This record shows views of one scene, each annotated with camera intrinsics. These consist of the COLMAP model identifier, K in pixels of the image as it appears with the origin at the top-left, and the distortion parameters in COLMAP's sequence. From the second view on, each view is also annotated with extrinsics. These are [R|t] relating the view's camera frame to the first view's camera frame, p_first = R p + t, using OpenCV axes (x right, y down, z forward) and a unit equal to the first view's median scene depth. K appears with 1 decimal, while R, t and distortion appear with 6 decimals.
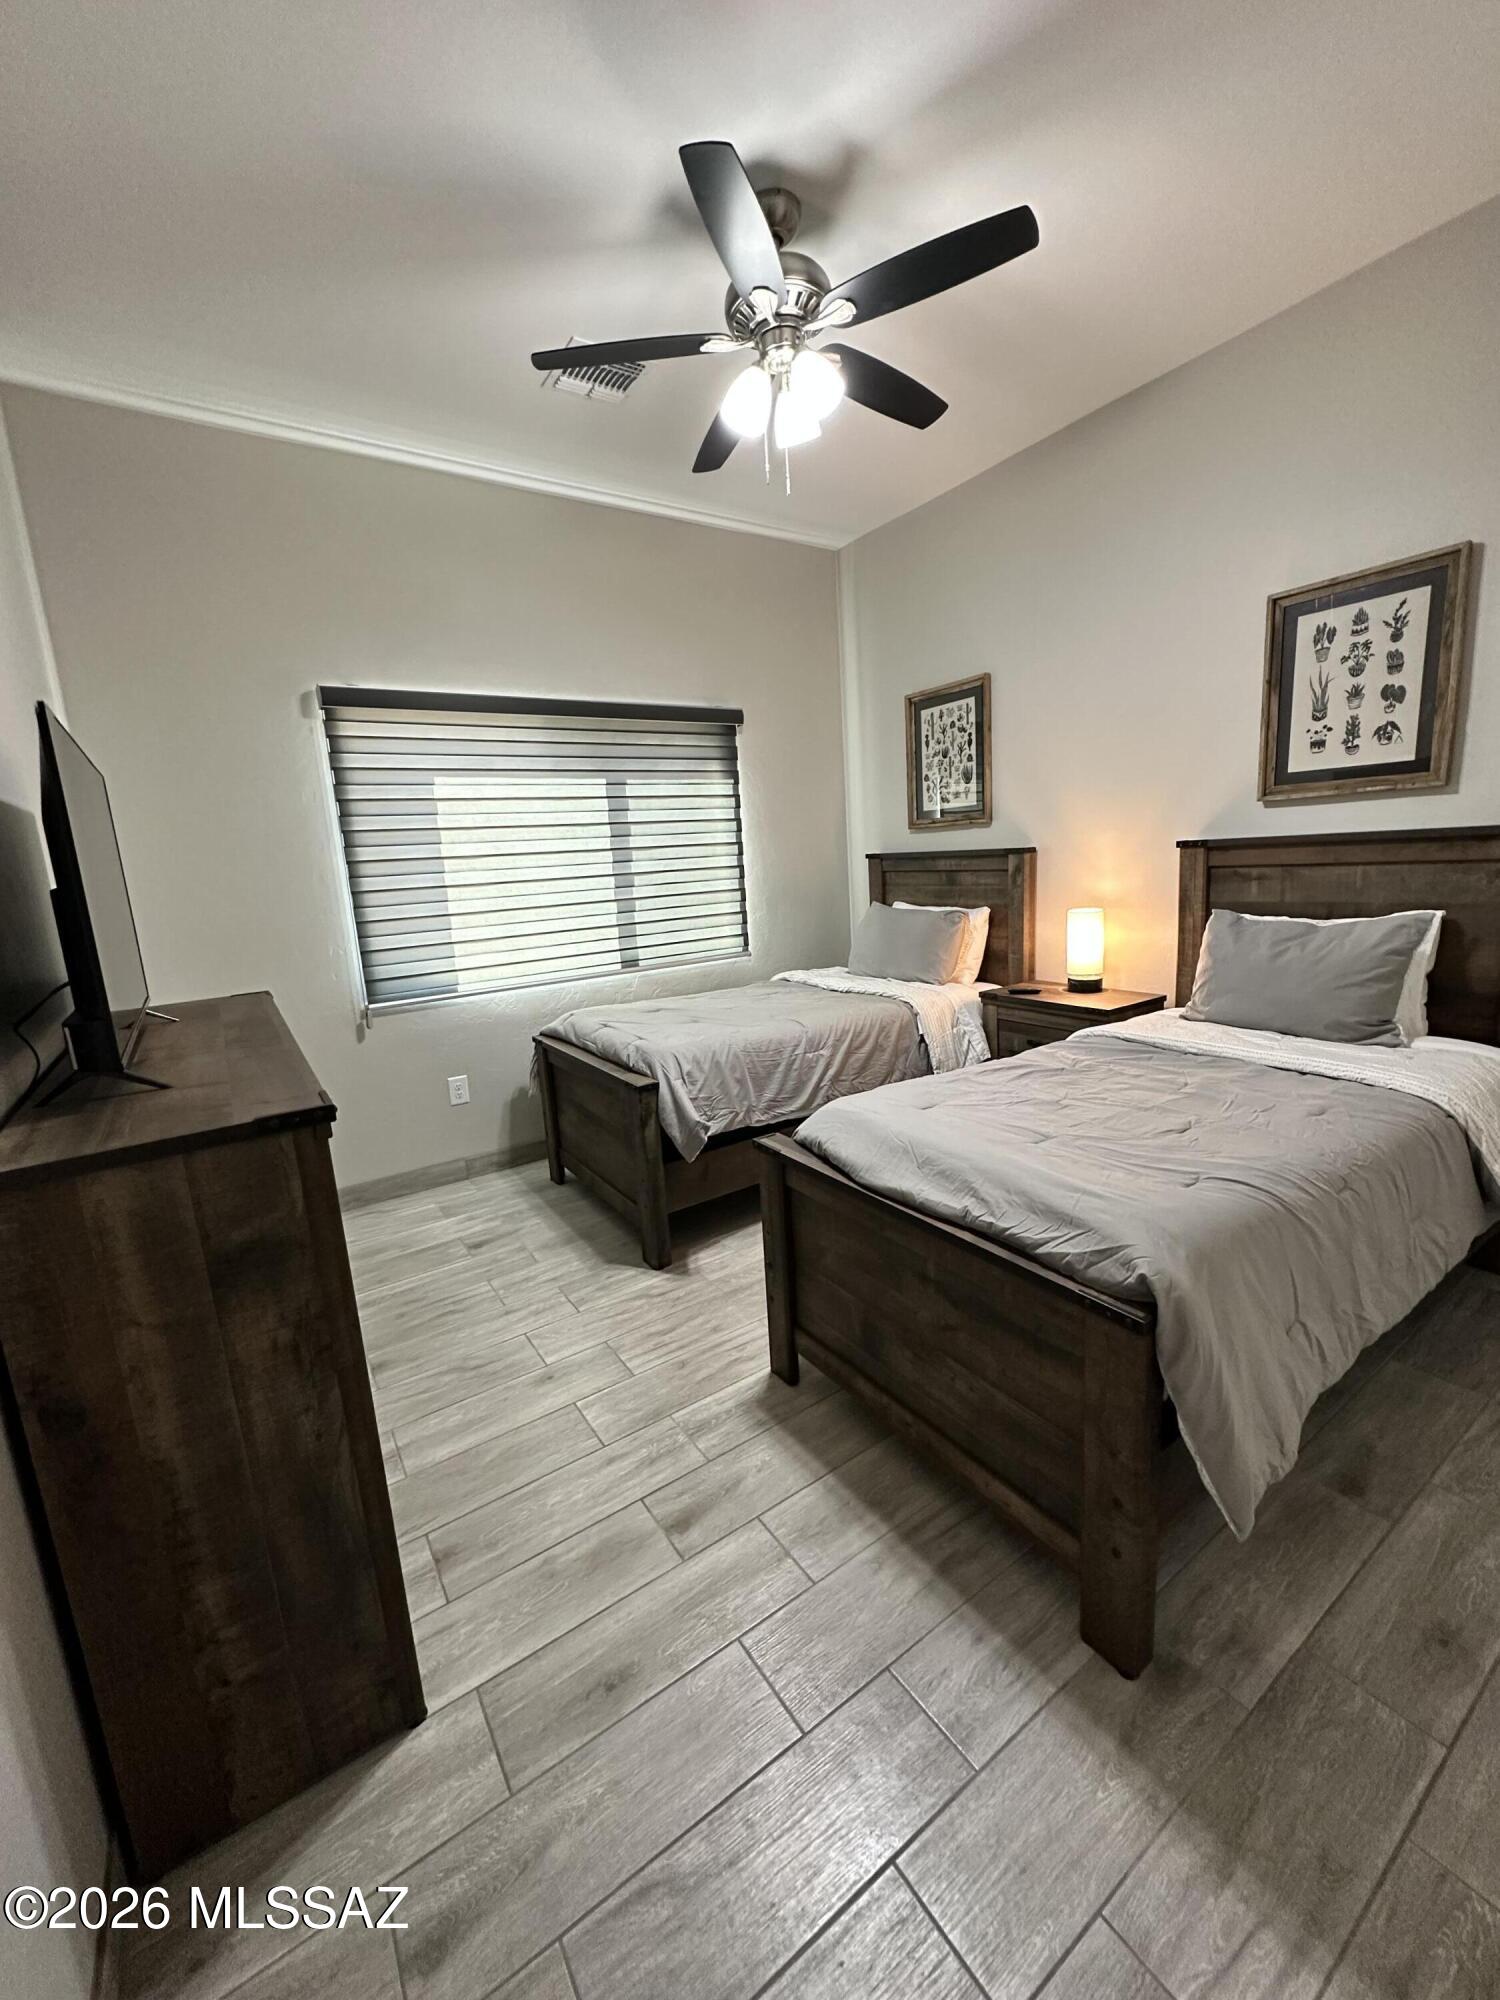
lens RADIAL K [[793.1, 0, 750.0], [0, 793.1, 1000.0], [0, 0, 1]] dist [-0.001536, 0.000180]
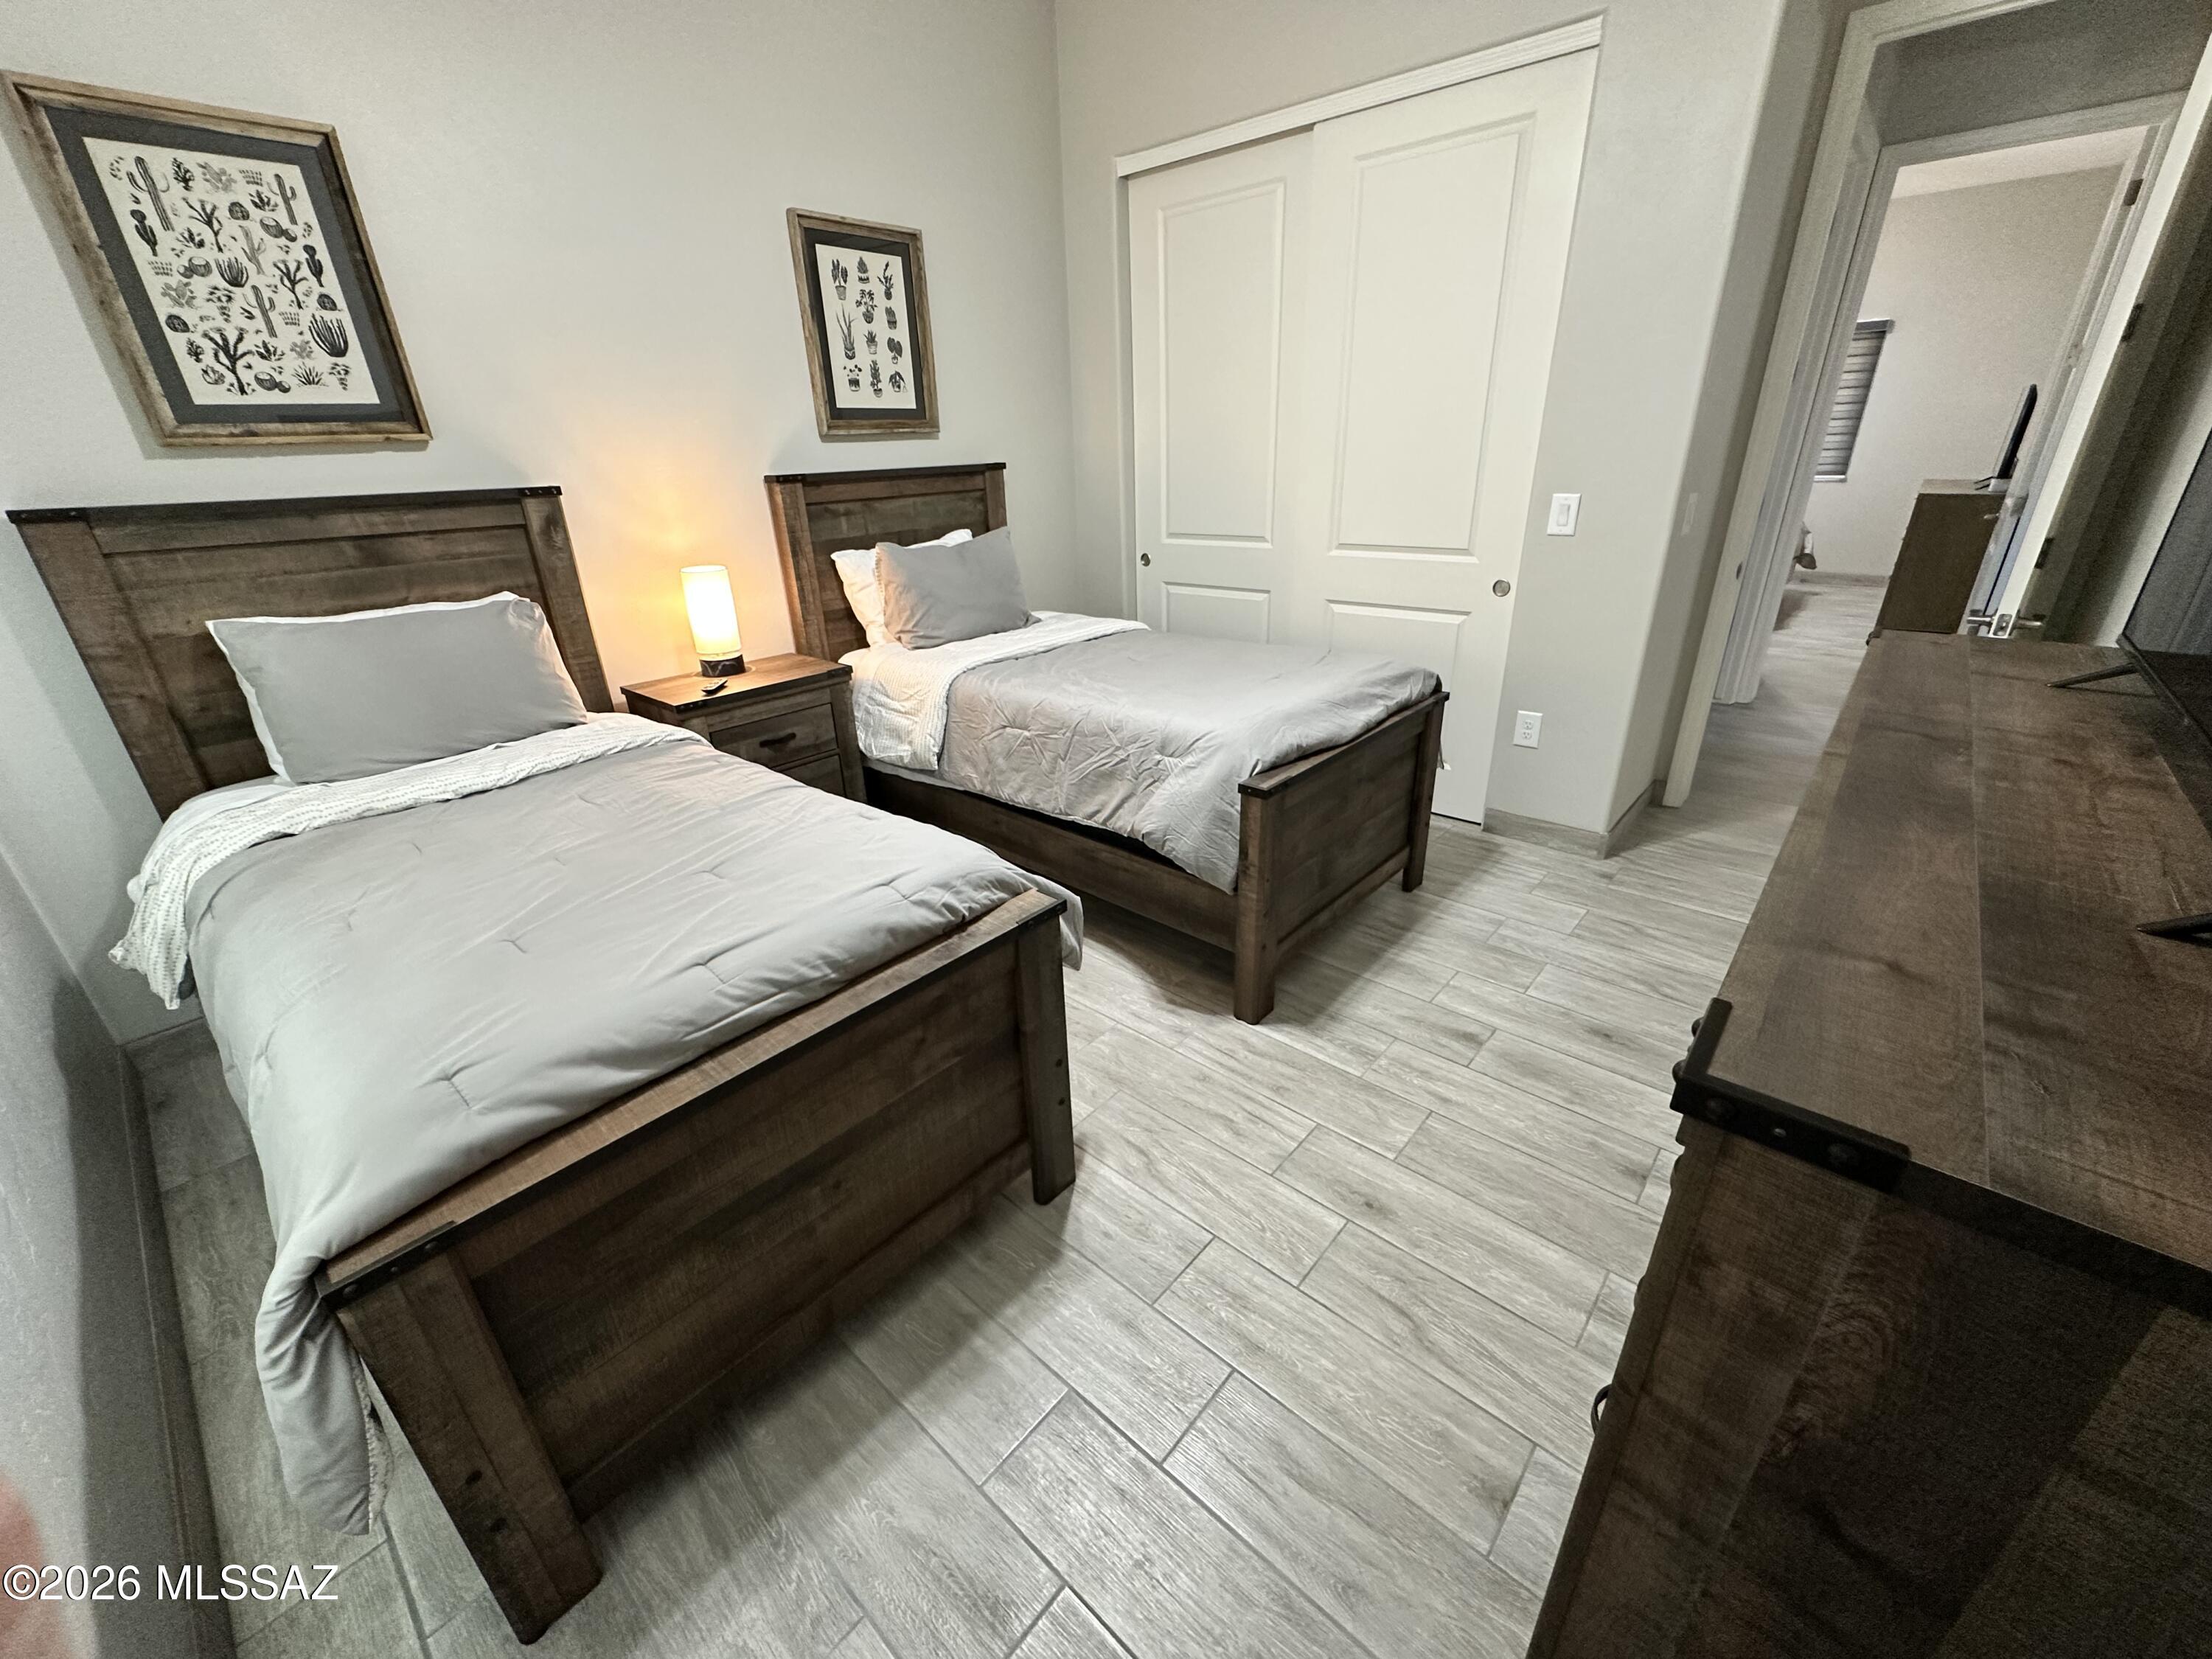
lens RADIAL K [[877.2, 0, 1106.0], [0, 877.2, 829.5], [0, 0, 1]] dist [-0.001536, 0.000180]
pose [[-0.244709, -0.329238, 0.911987, -0.674493], [0.220221, 0.897129, 0.382965, -0.157357], [-0.944257, 0.294553, -0.147031, 1.035450]]
